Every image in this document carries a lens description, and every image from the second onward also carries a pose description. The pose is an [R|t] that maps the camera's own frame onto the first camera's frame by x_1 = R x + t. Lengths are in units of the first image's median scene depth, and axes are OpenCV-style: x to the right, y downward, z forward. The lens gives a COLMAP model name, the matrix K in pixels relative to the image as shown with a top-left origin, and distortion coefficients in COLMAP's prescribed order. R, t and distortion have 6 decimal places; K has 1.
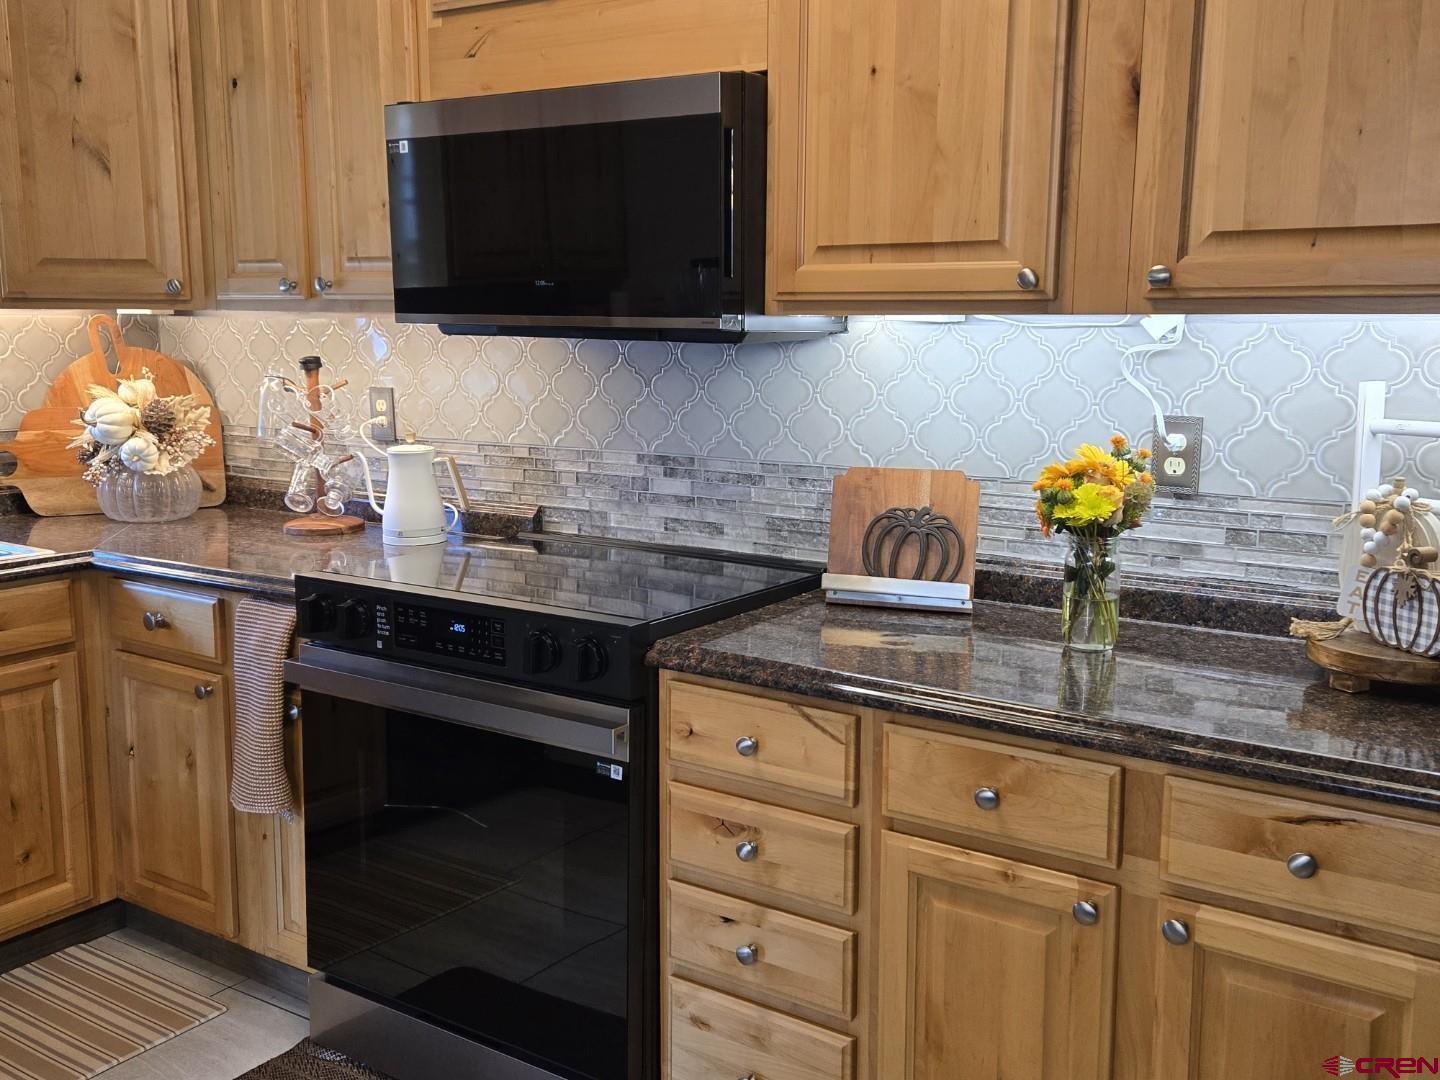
lens RADIAL K [[1388.5, 0, 697.0], [0, 1388.5, 549.1], [0, 0, 1]] dist [0.089693, -0.114120]
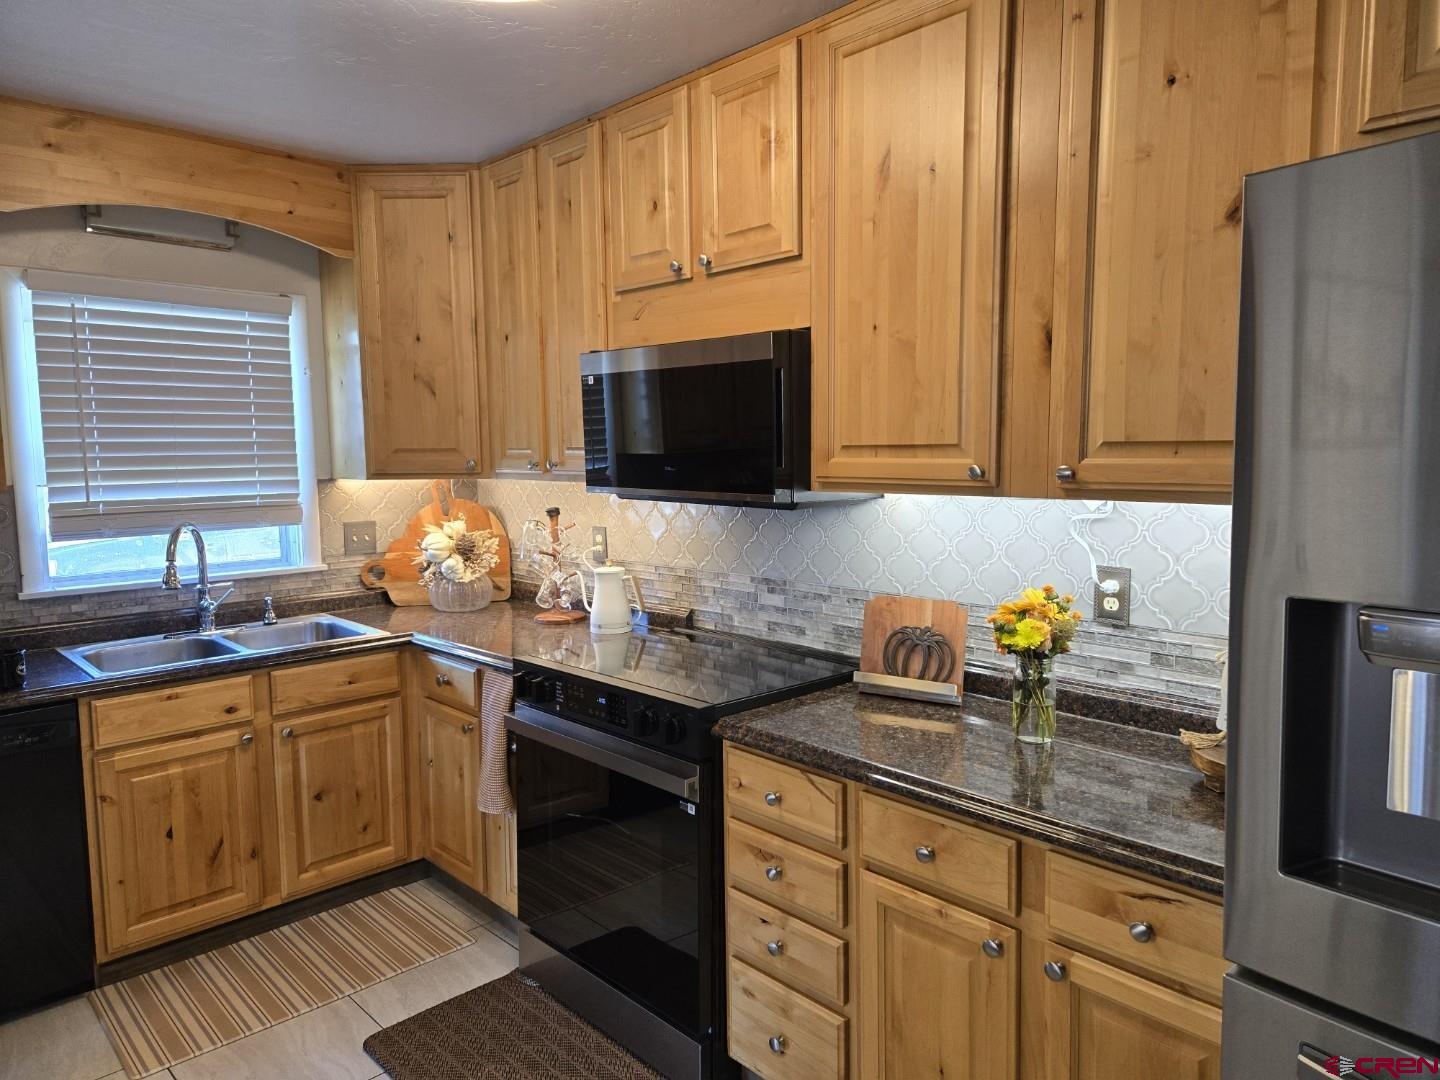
lens RADIAL K [[974.2, 0, 696.4], [0, 974.2, 544.3], [0, 0, 1]] dist [0.069056, -0.059069]
pose [[0.975070, 0.007569, -0.221769, 0.158776], [-0.021577, 0.997916, -0.060813, -0.048987], [0.220846, 0.064082, 0.973201, -0.007126]]
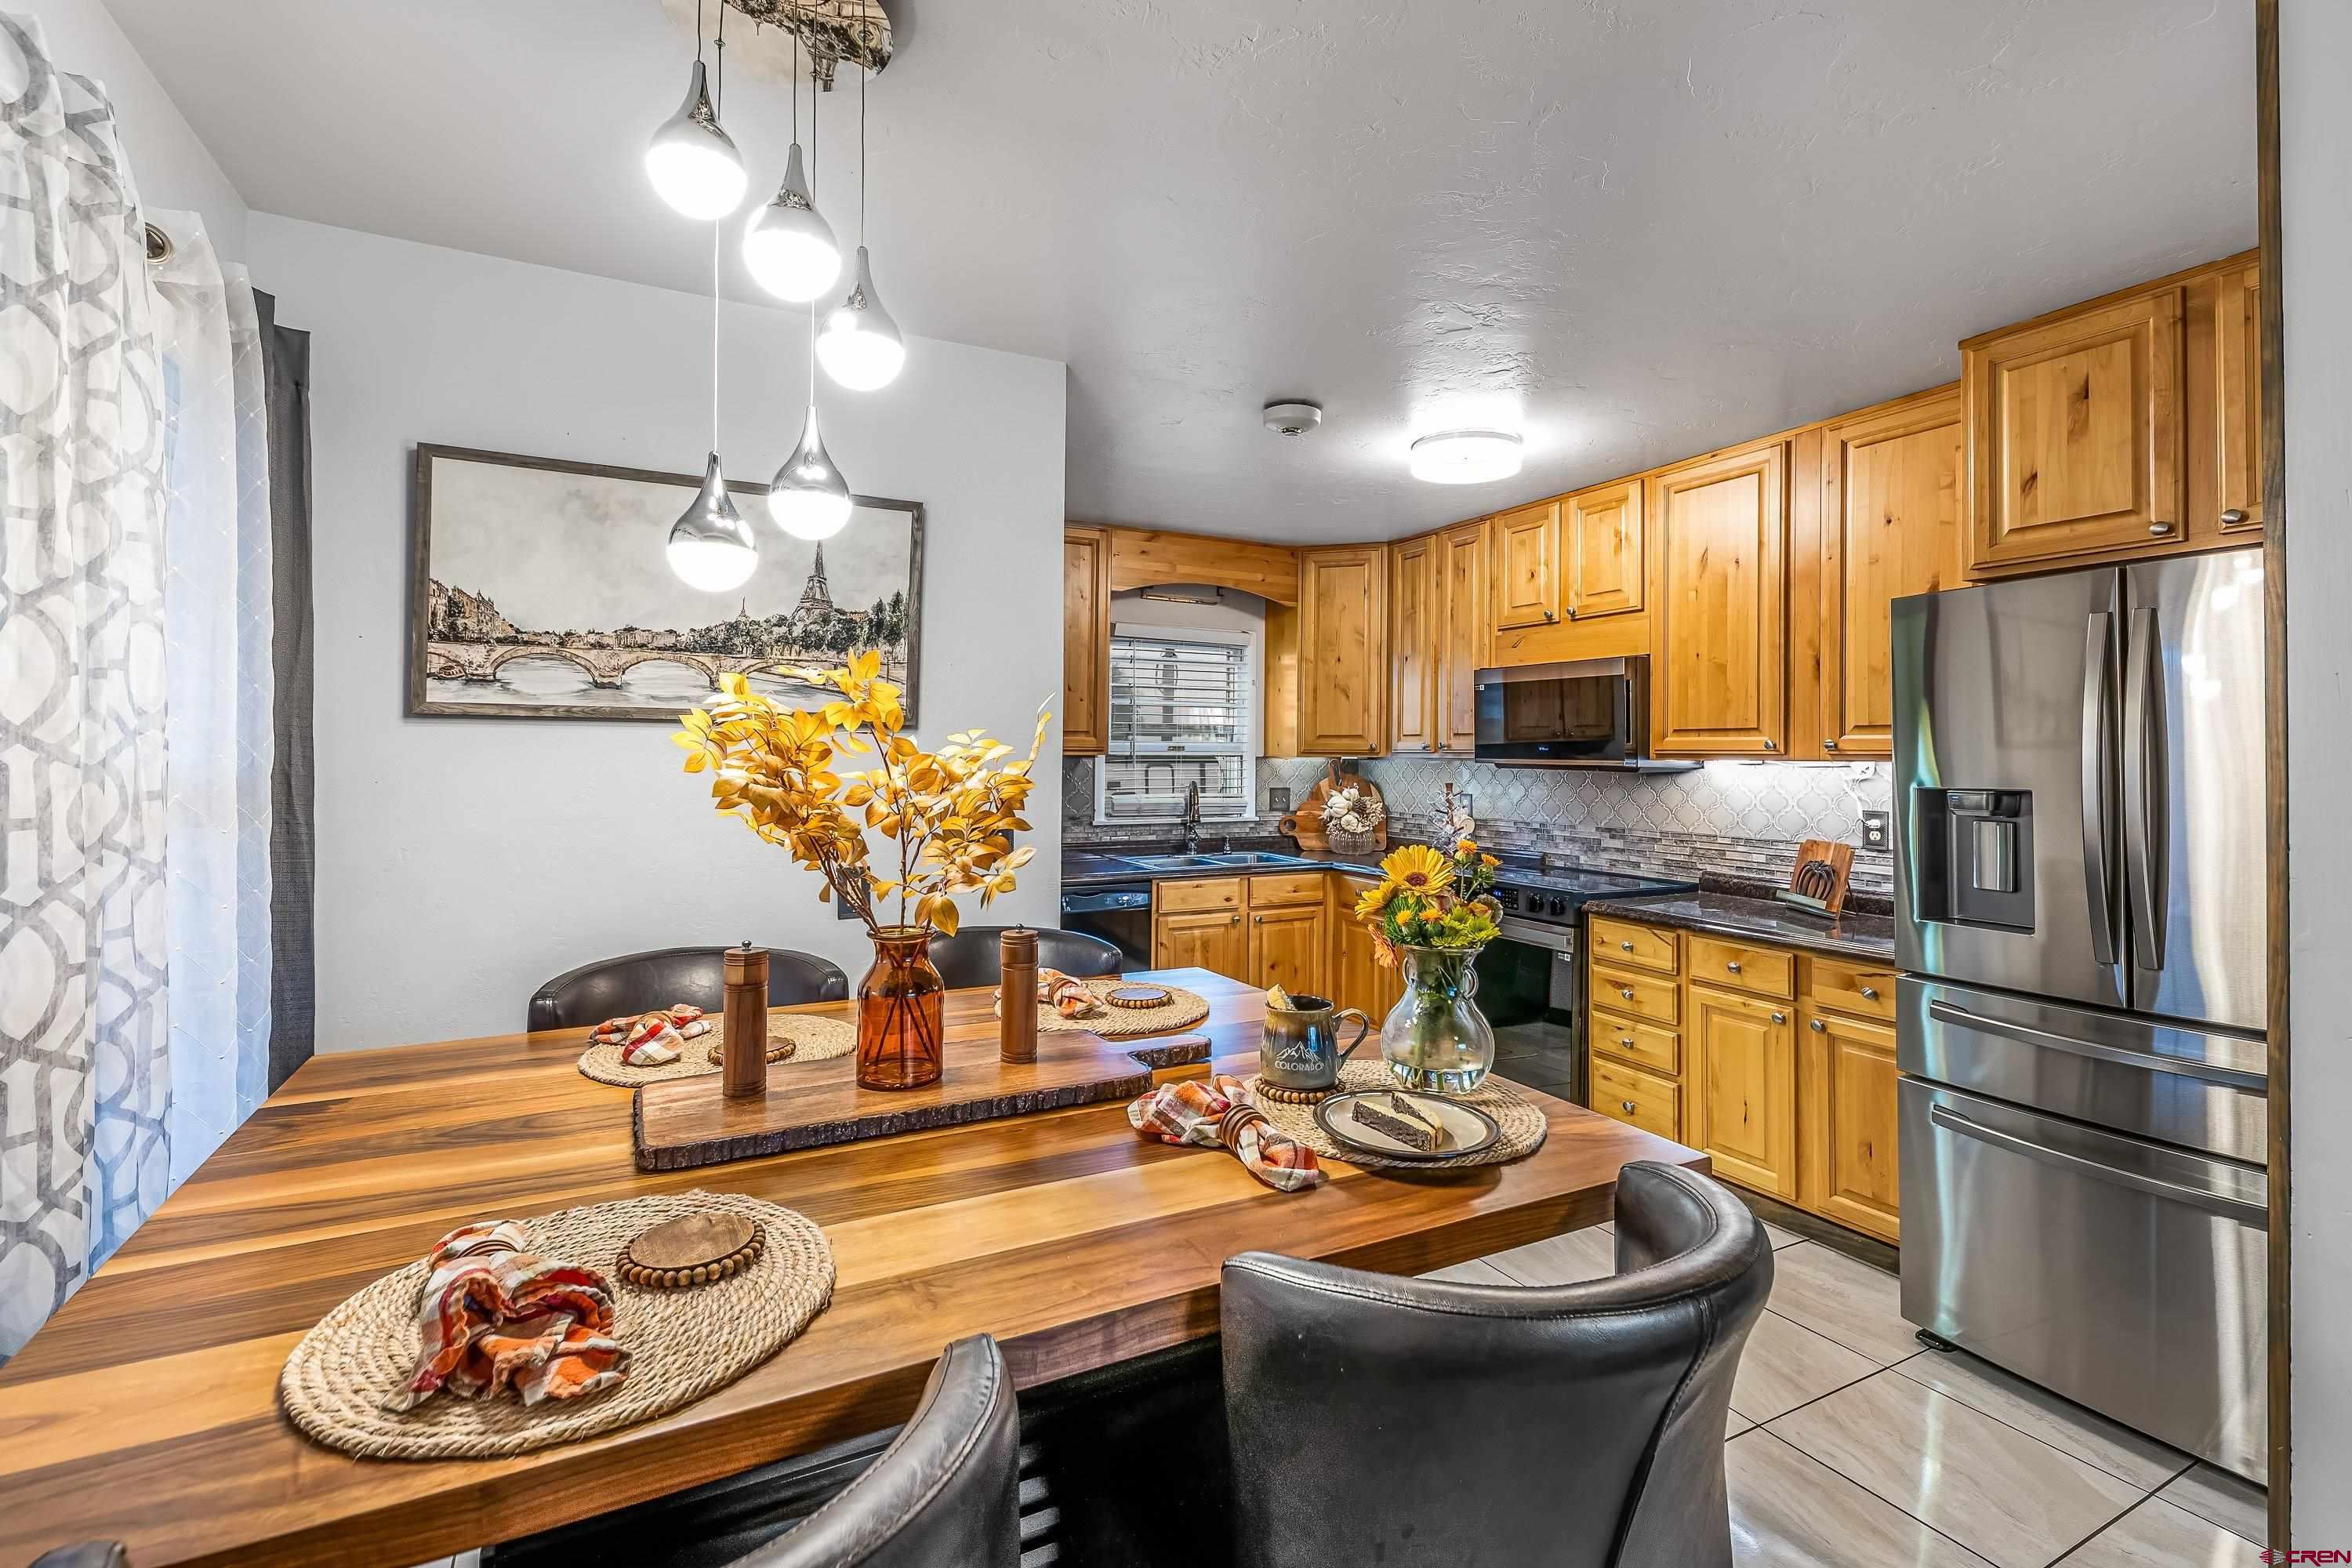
lens RADIAL K [[1049.3, 0, 1110.6], [0, 1049.3, 754.0], [0, 0, 1]] dist [0.000497, -0.000763]
pose [[0.857160, 0.001663, -0.515048, 0.172021], [-0.088013, 0.985759, -0.143290, 0.133747], [0.507475, 0.168153, 0.845099, -0.824865]]
